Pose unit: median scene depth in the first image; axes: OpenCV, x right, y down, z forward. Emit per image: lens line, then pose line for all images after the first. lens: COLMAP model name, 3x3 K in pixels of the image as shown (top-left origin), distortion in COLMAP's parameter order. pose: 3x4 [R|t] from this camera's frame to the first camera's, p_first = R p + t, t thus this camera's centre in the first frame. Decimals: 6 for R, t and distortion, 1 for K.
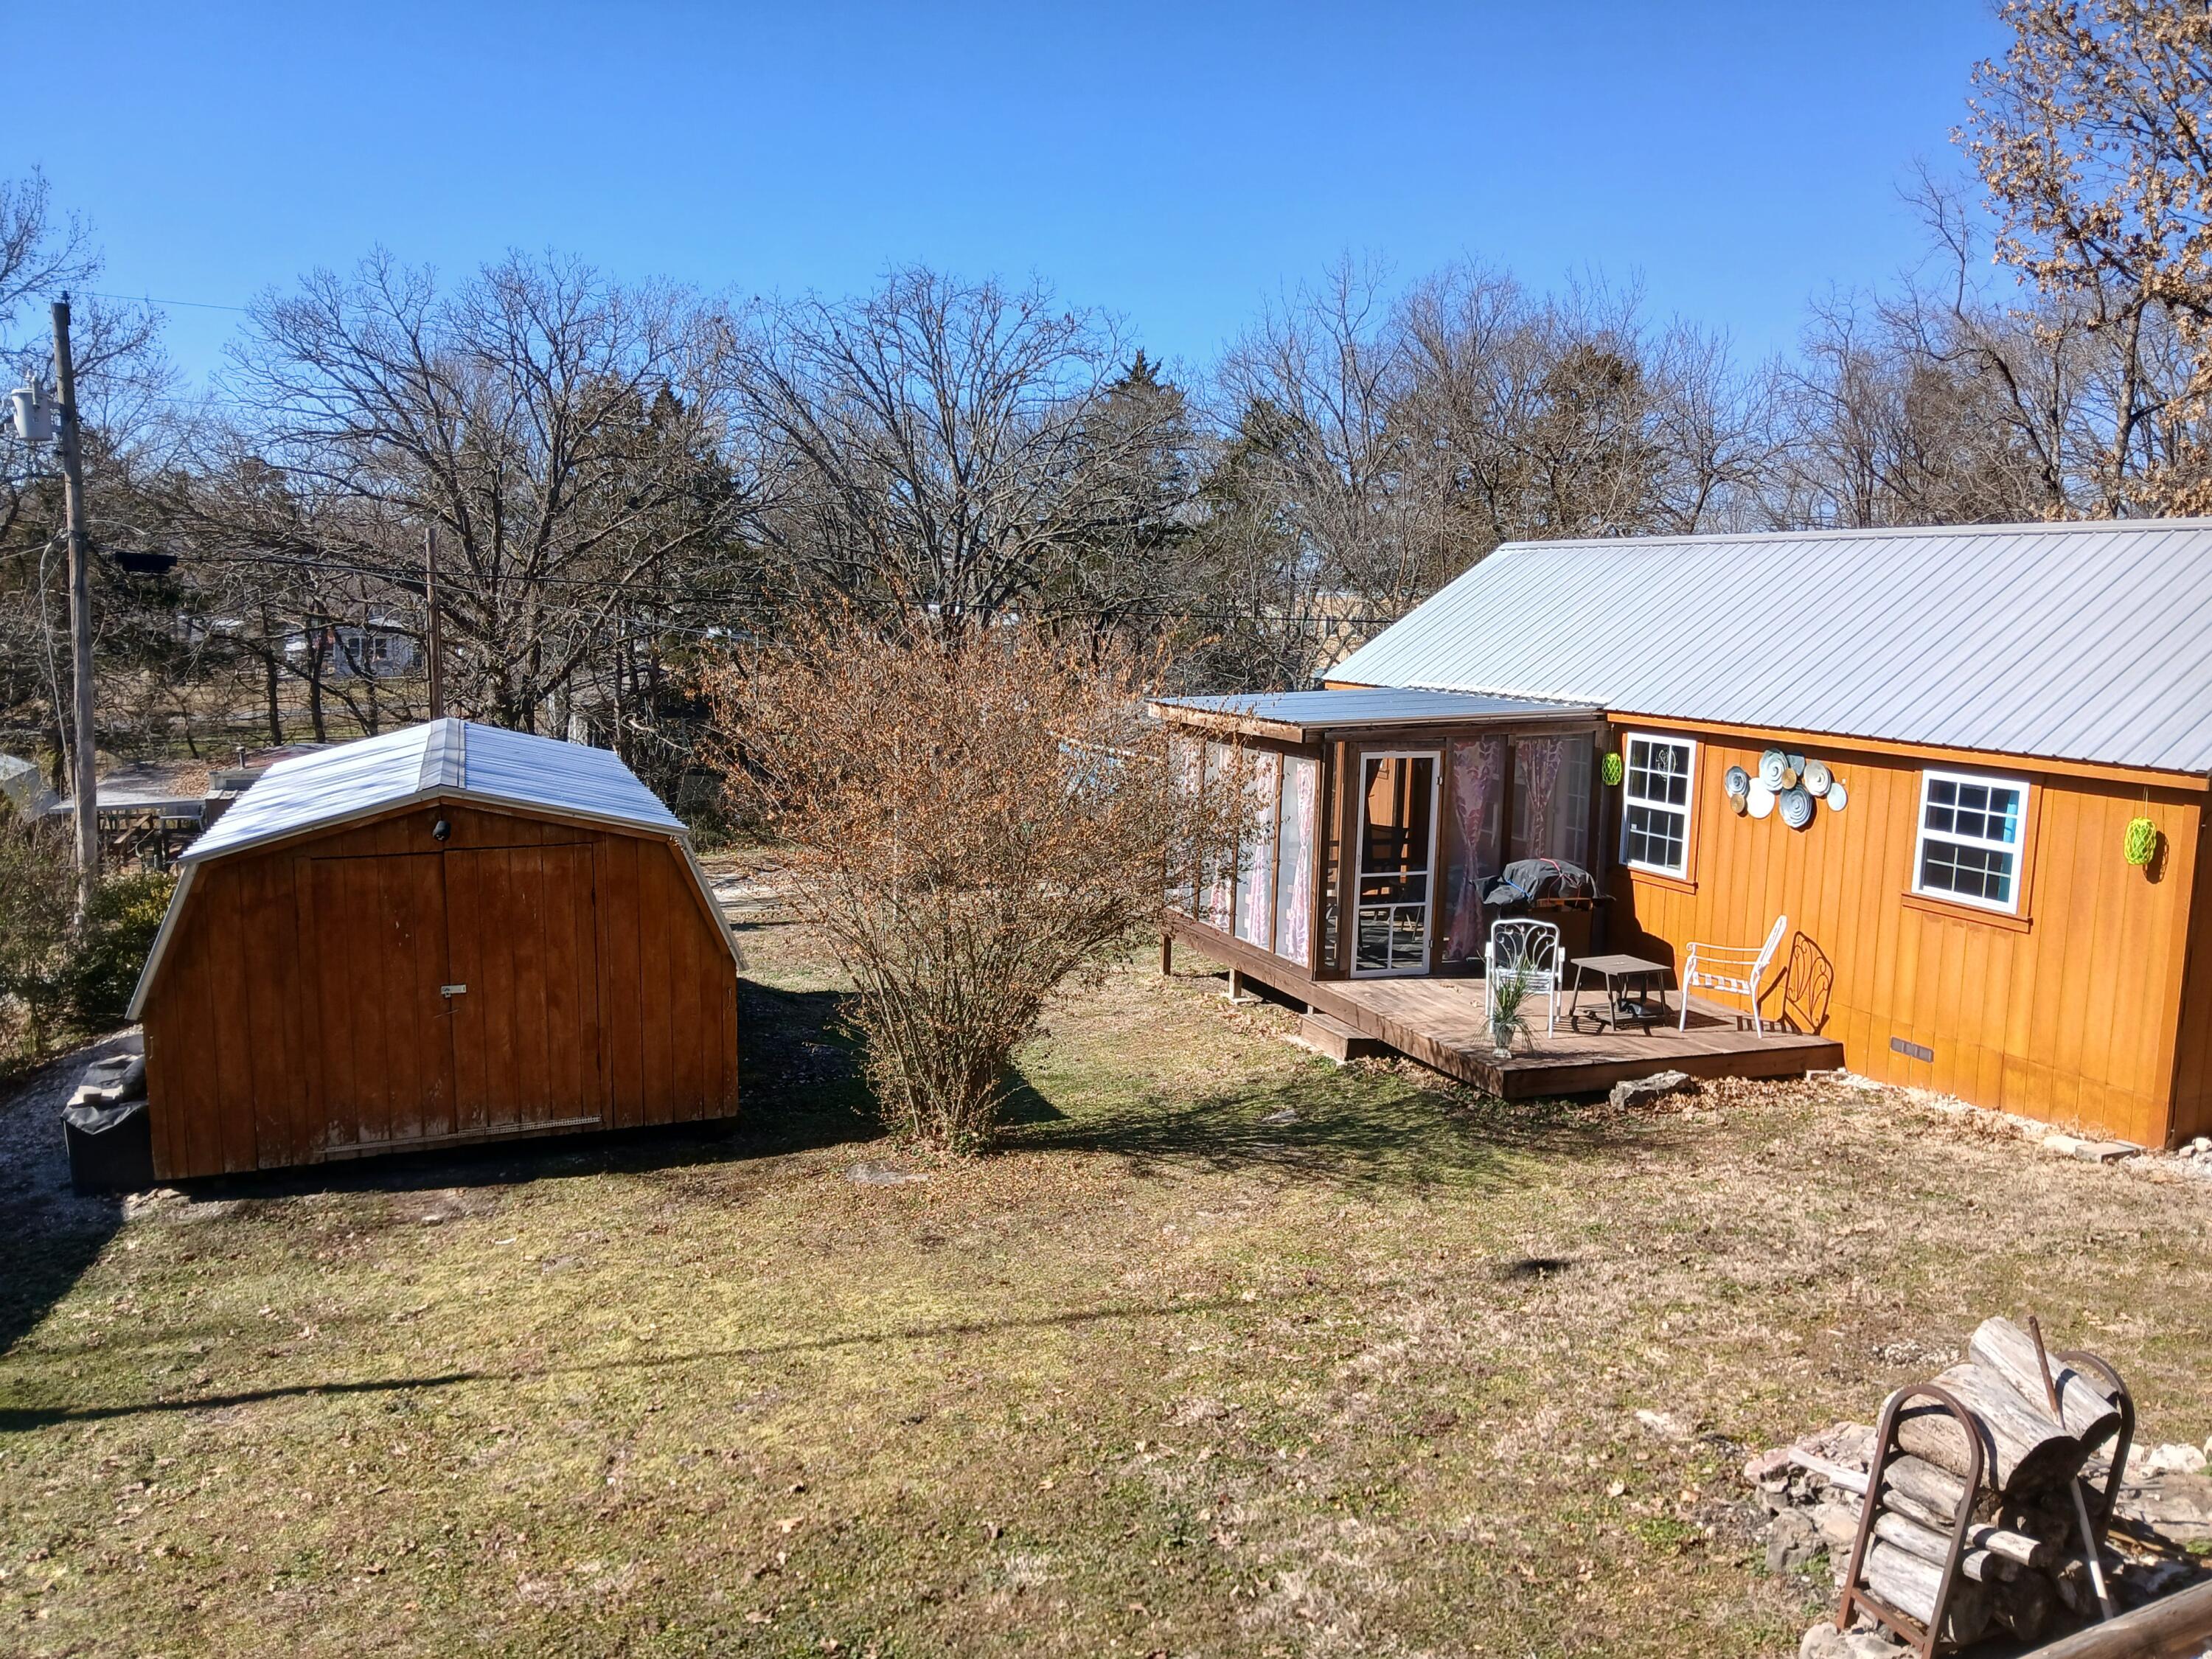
lens RADIAL K [[1708.3, 0, 1097.8], [0, 1708.3, 819.7], [0, 0, 1]] dist [0.124252, -0.241884]
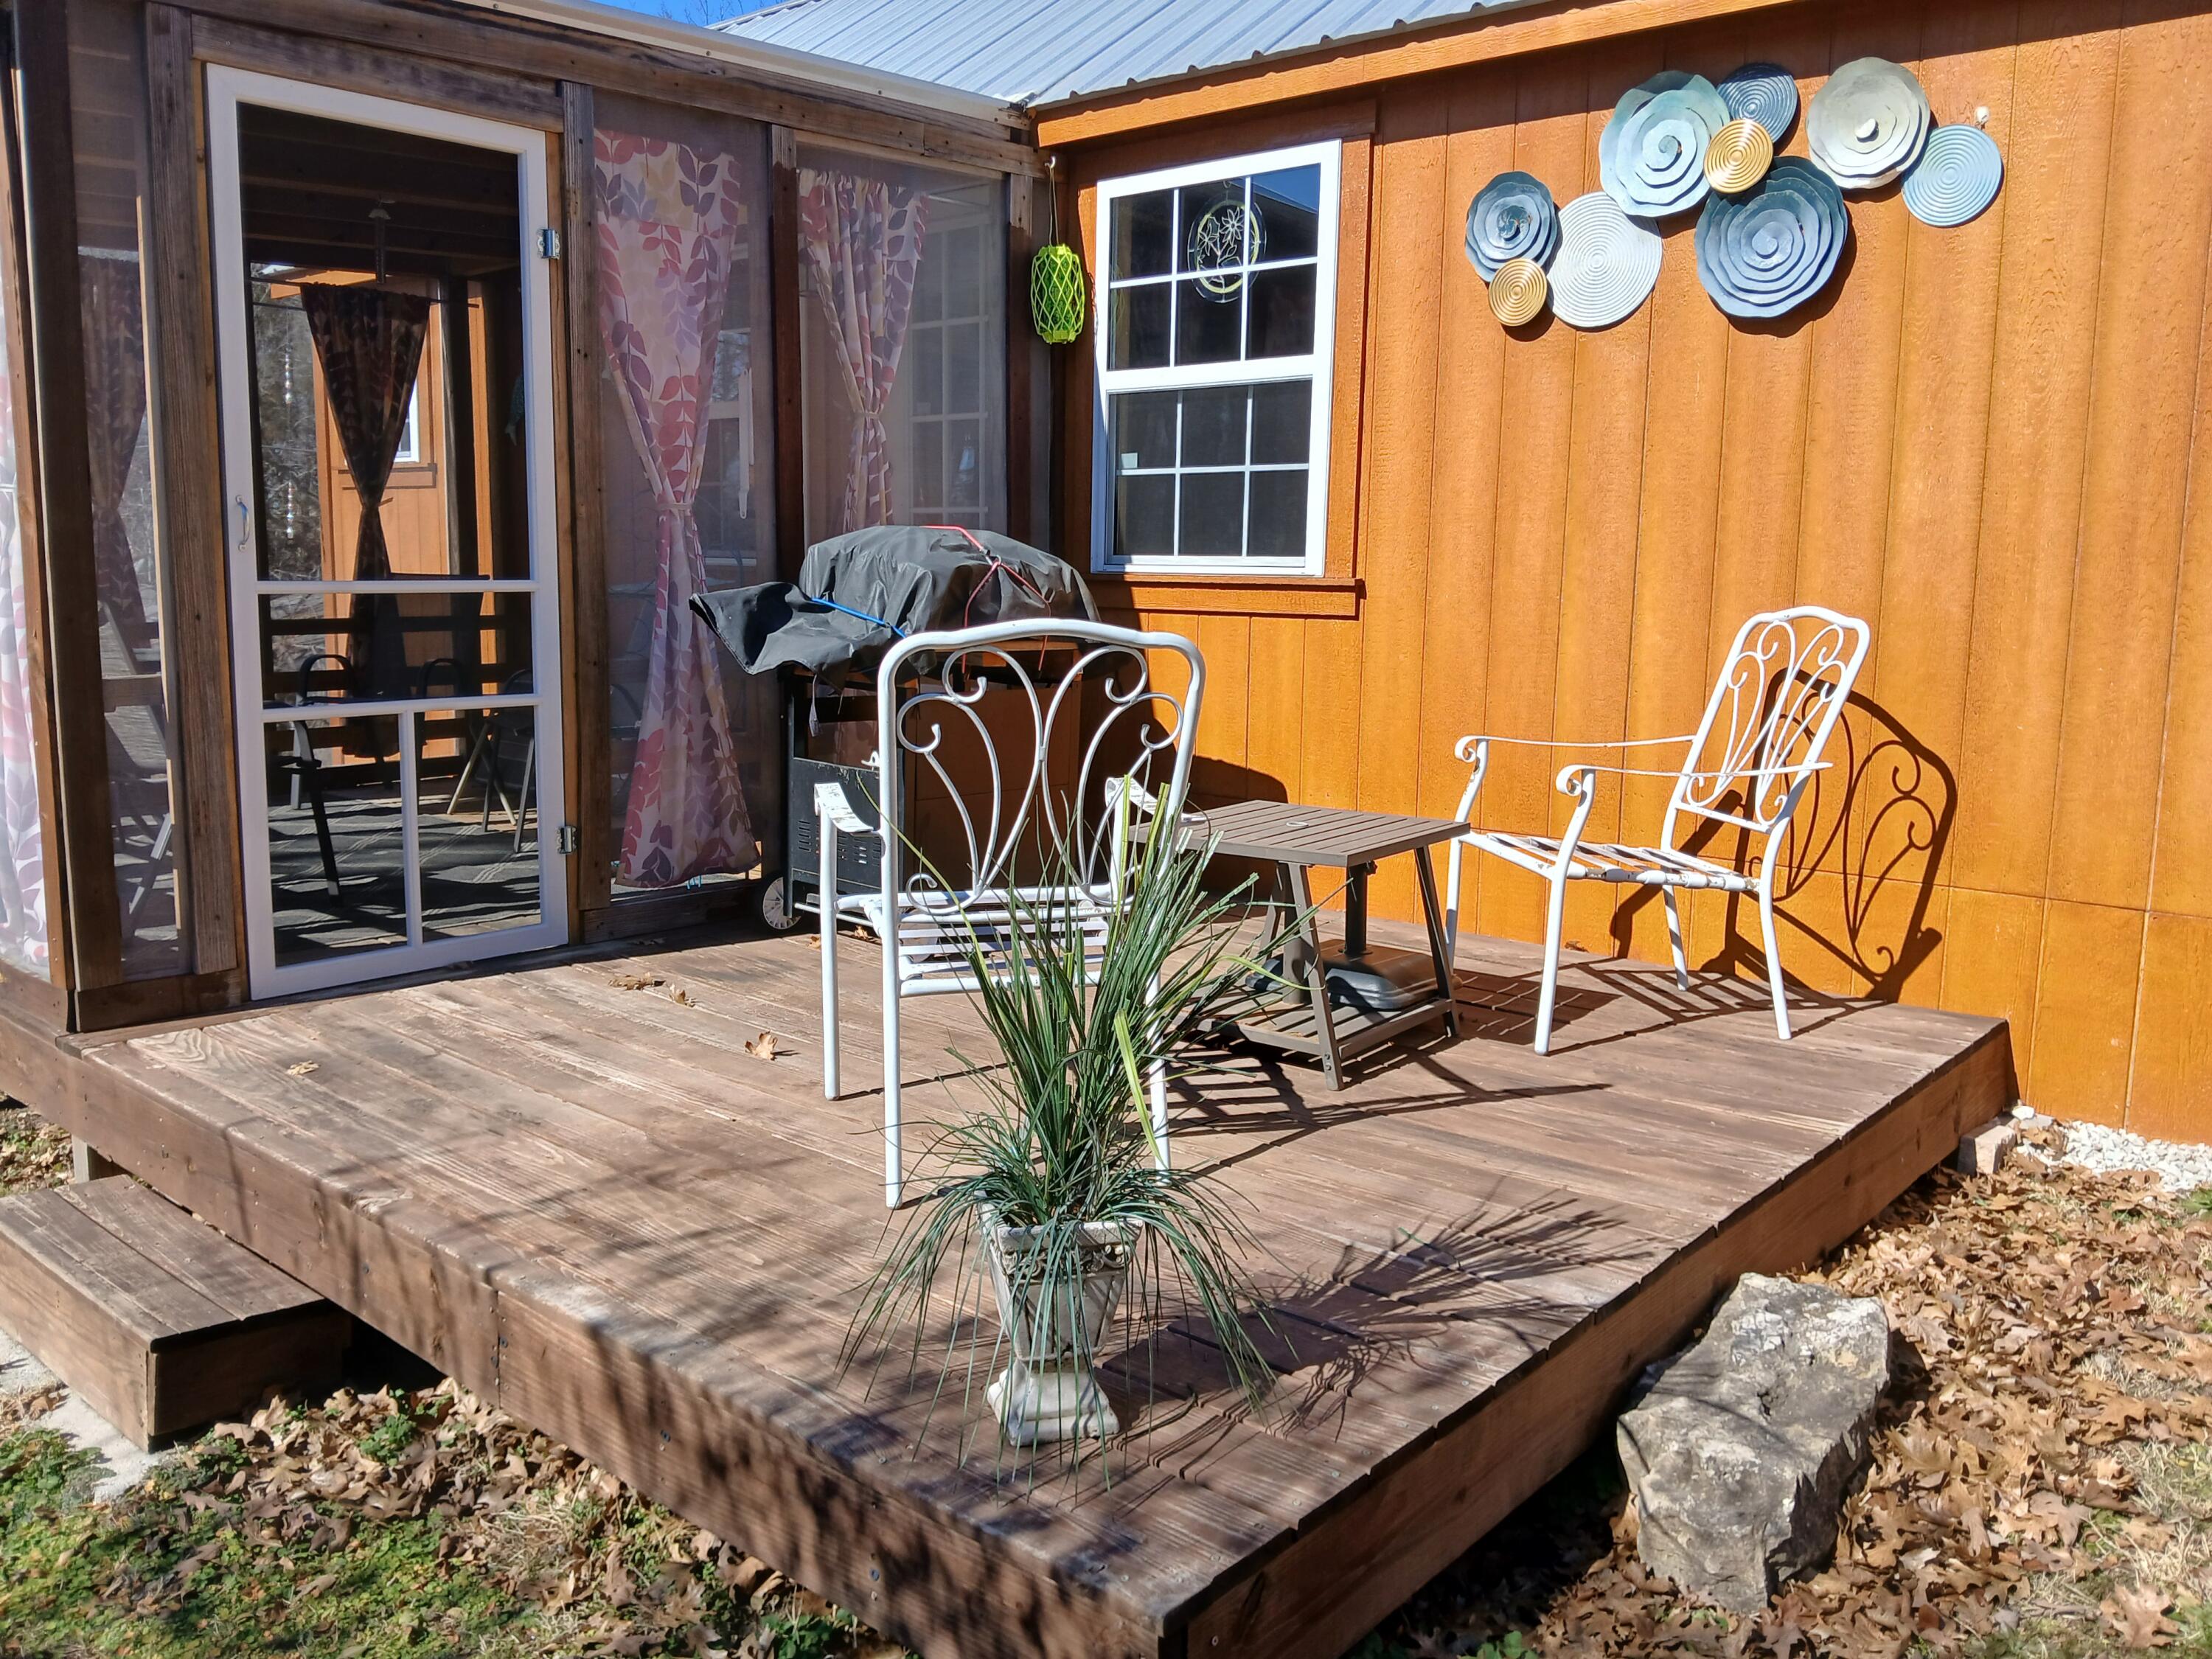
lens RADIAL K [[1708.3, 0, 1097.8], [0, 1708.3, 819.7], [0, 0, 1]] dist [0.124252, -0.241884]
pose [[0.880775, -0.081083, 0.466541, 0.197691], [0.066858, 0.996655, 0.046995, 0.087903], [-0.468791, -0.010200, 0.883250, 1.009916]]
